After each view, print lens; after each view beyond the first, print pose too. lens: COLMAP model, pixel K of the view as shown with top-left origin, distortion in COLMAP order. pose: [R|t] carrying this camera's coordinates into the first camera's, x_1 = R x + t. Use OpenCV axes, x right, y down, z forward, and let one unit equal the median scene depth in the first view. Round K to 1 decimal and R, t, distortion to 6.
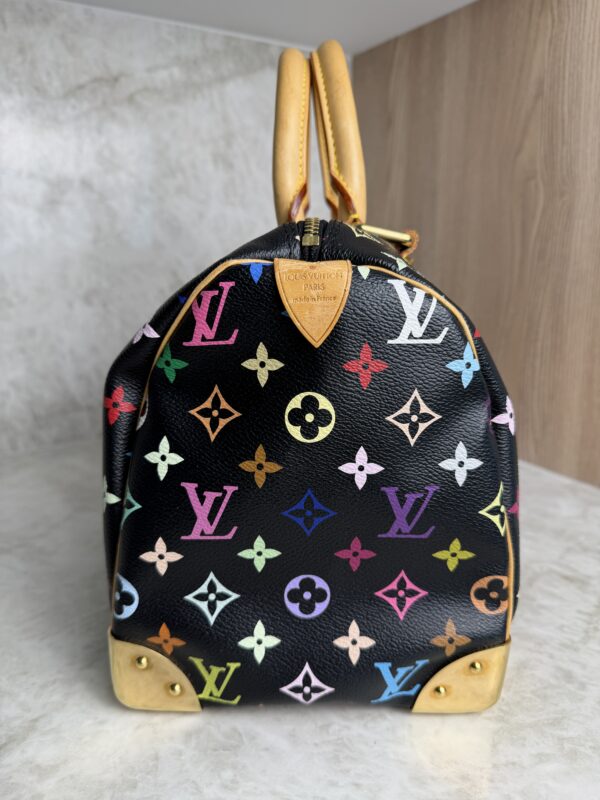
lens RADIAL K [[590.1, 0, 302.3], [0, 590.1, 398.5], [0, 0, 1]] dist [-0.016357, -0.005318]
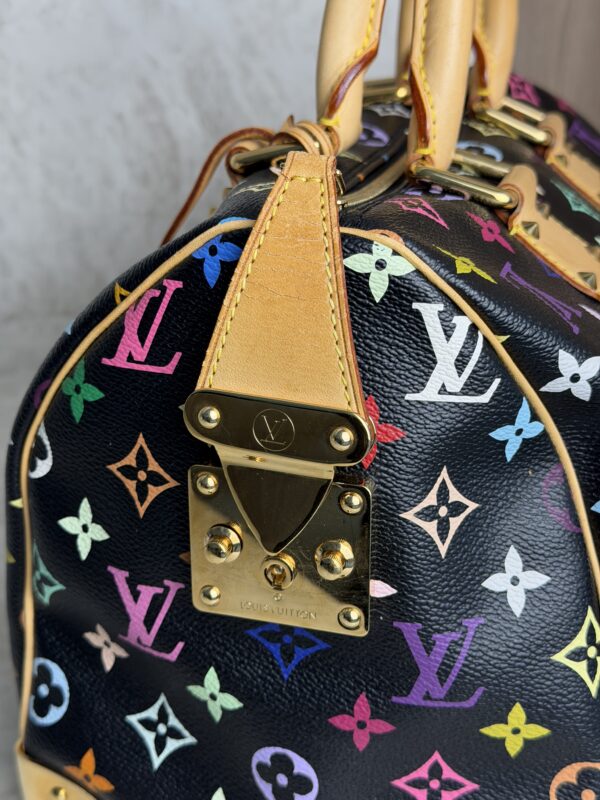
lens RADIAL K [[1156.5, 0, 301.9], [0, 1156.5, 402.7], [0, 0, 1]] dist [0.036367, 0.004530]
pose [[0.988710, 0.087282, -0.121793, 0.124497], [-0.068958, 0.986684, 0.147307, -0.146040], [0.133029, -0.137245, 0.981564, -0.094932]]
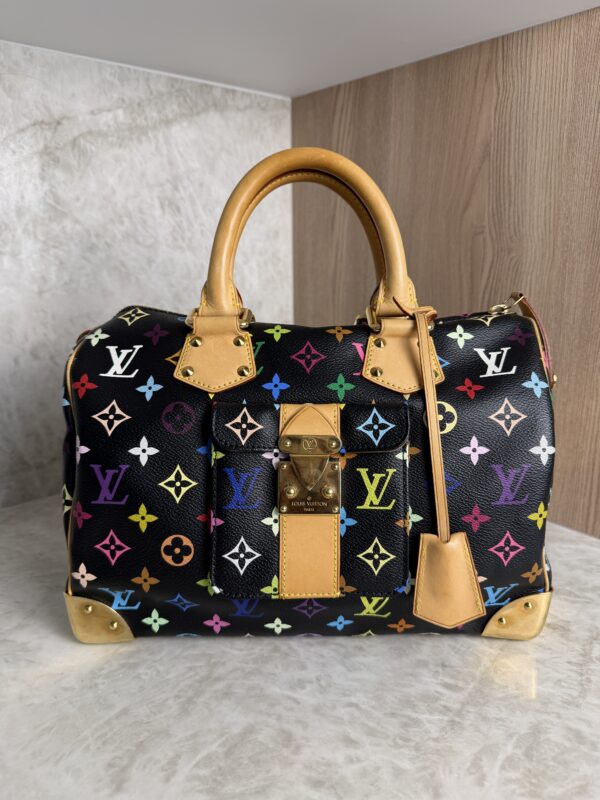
lens RADIAL K [[581.4, 0, 300.8], [0, 581.4, 398.4], [0, 0, 1]] dist [-0.005158, -0.010150]
pose [[0.986536, -0.042017, 0.158056, -0.138216], [0.041415, 0.999117, 0.007099, -0.126682], [-0.158215, -0.000458, 0.987405, 0.017158]]
